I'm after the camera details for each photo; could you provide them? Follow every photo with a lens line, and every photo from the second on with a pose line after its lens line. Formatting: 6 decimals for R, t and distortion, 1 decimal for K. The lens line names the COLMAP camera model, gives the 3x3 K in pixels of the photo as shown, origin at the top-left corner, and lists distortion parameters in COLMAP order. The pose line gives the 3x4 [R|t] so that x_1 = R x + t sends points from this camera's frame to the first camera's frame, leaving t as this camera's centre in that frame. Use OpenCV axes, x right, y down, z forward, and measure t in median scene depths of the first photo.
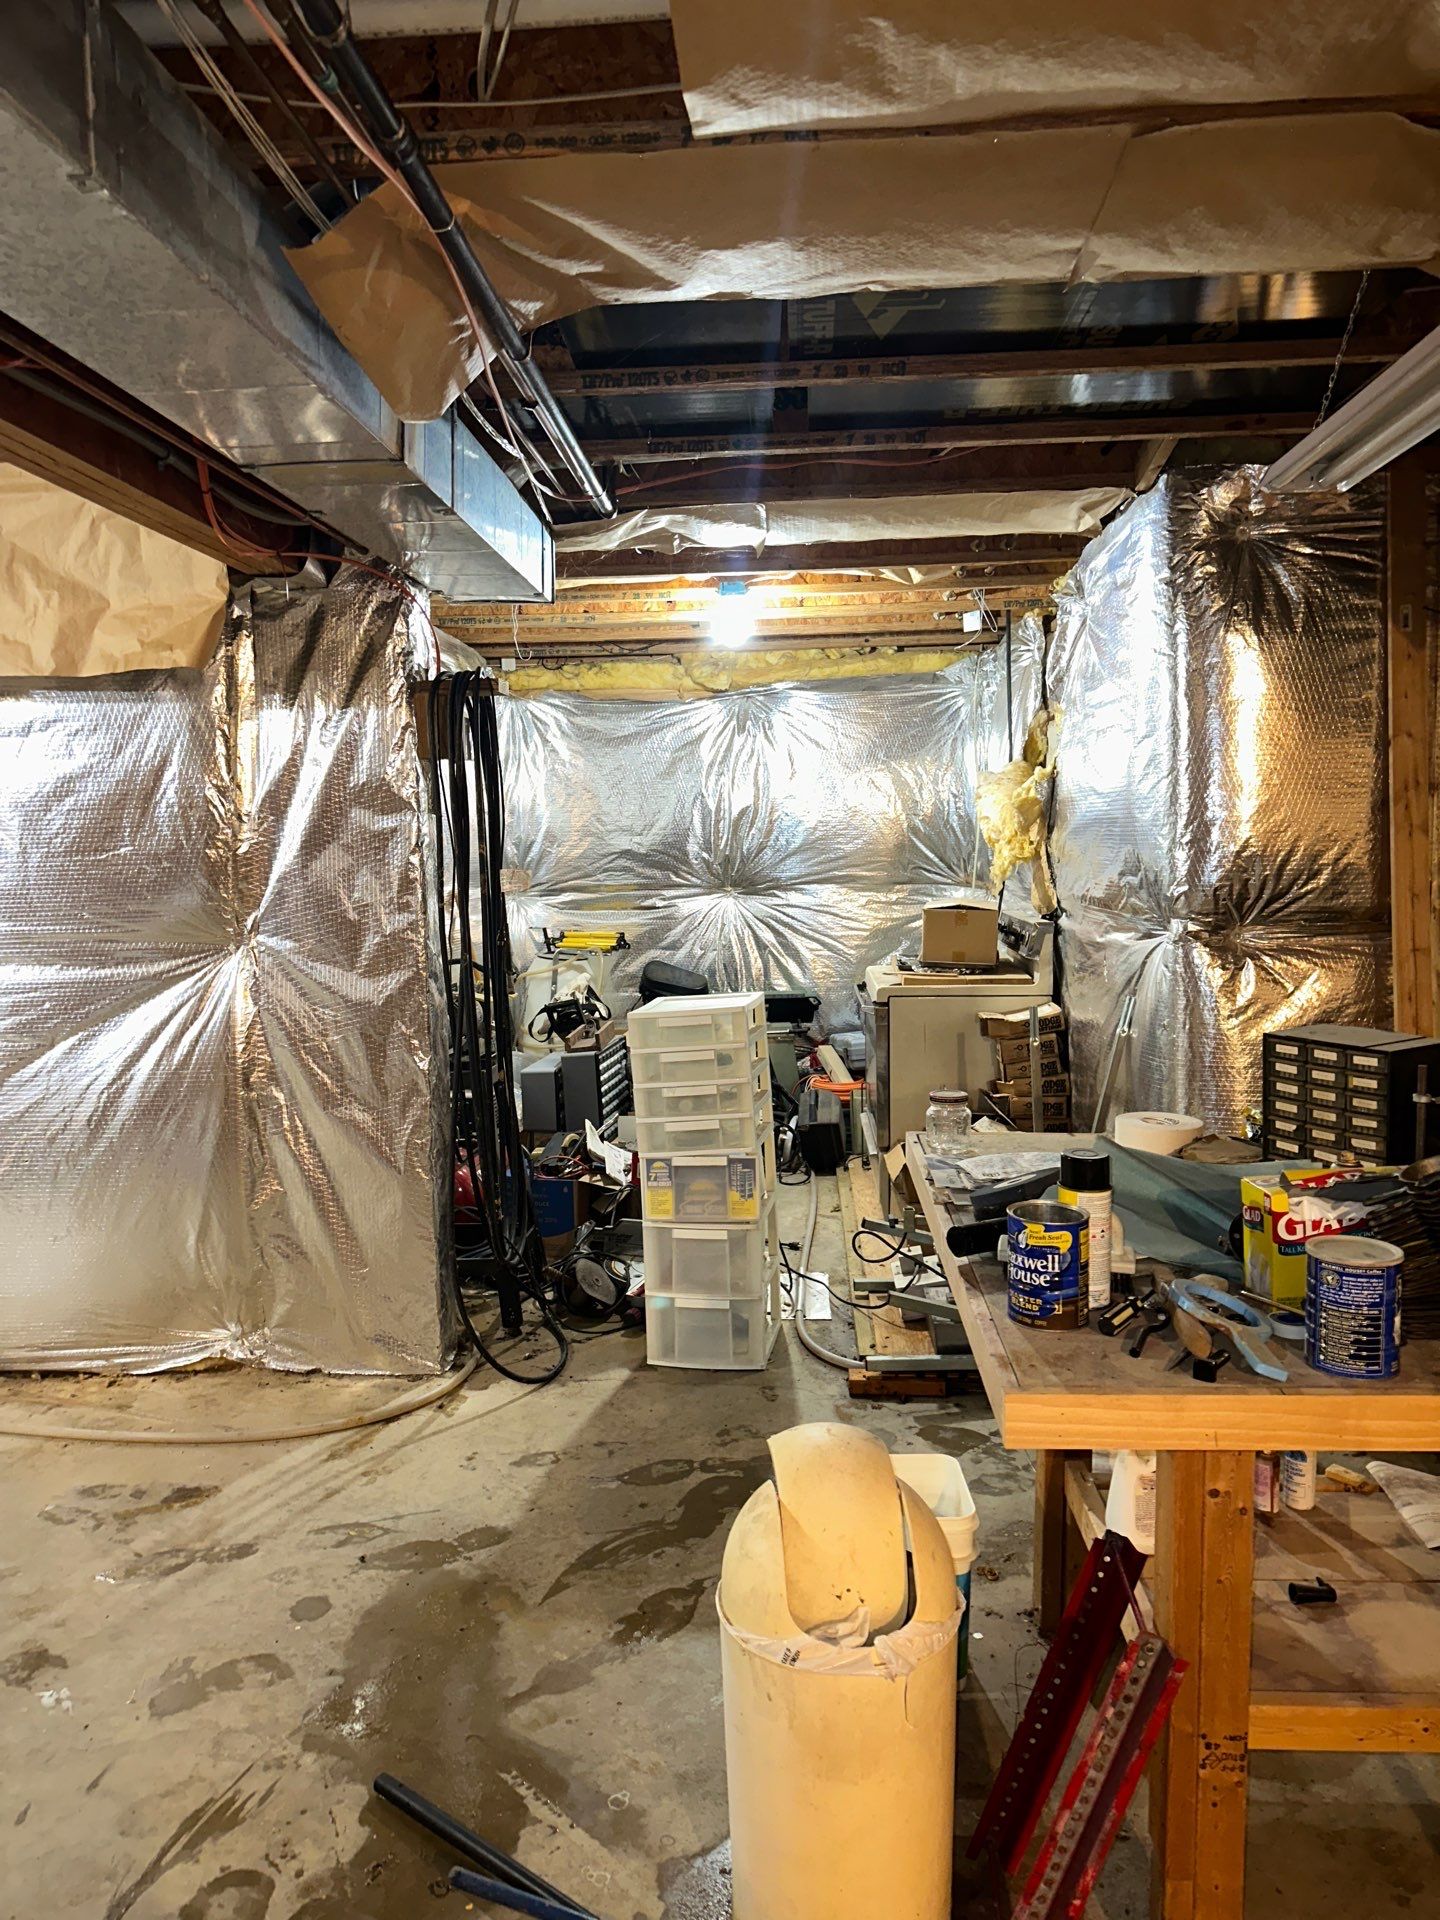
lens RADIAL K [[1359.4, 0, 720.0], [0, 1359.4, 960.0], [0, 0, 1]] dist [-0.000366, -0.001579]
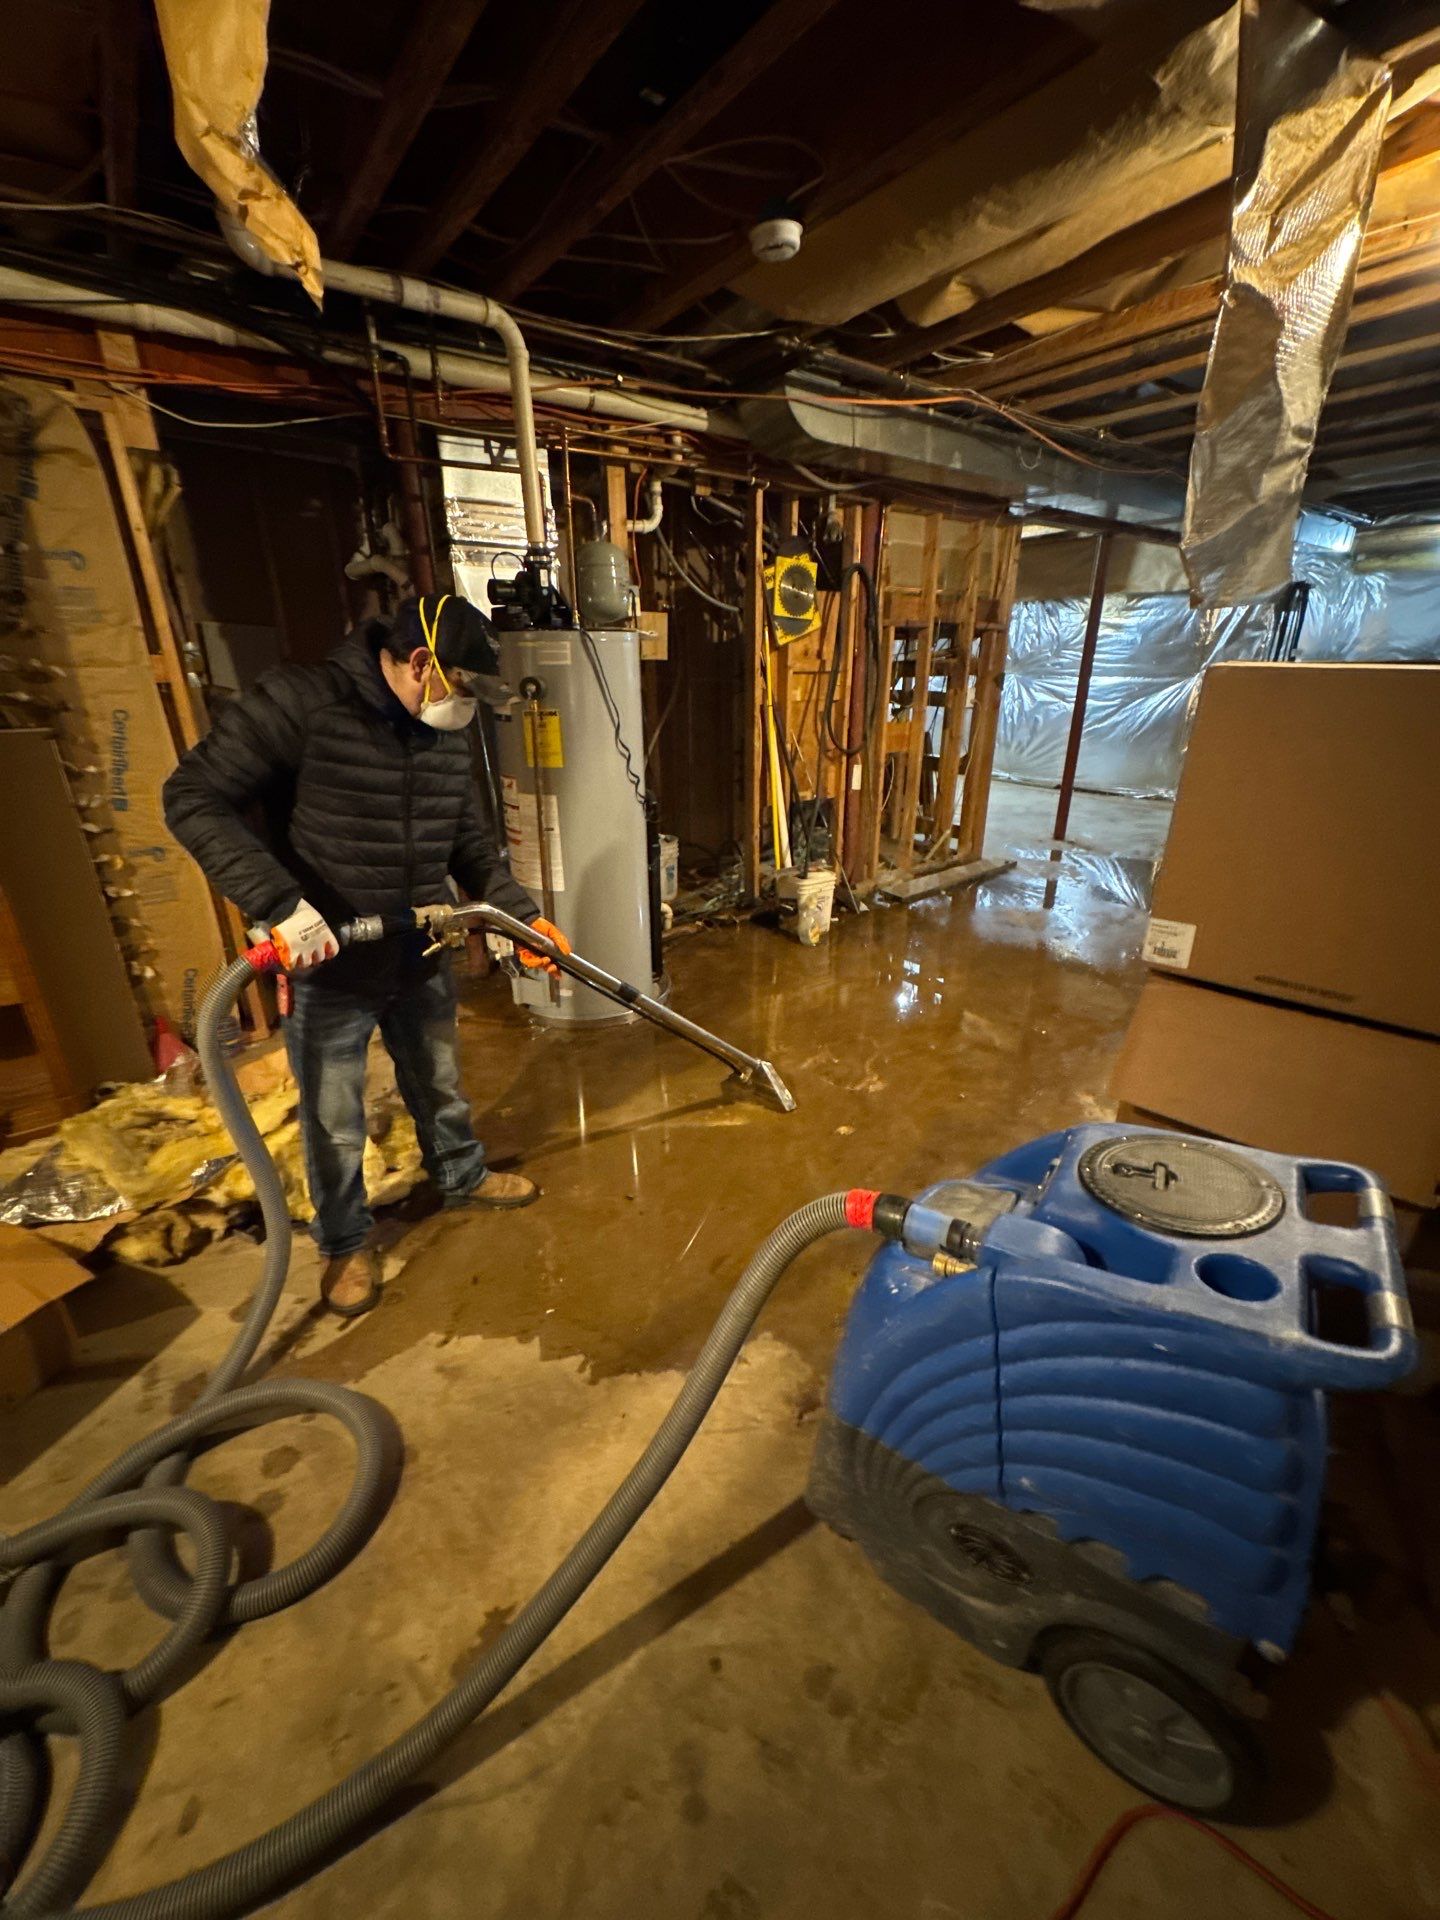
lens RADIAL K [[767.5, 0, 716.7], [0, 767.5, 964.3], [0, 0, 1]] dist [-0.001221, -0.000859]
pose [[0.648225, 0.295893, -0.701606, 0.434724], [-0.074252, 0.941582, 0.328496, 0.136206], [0.757820, -0.160844, 0.632328, -1.264882]]
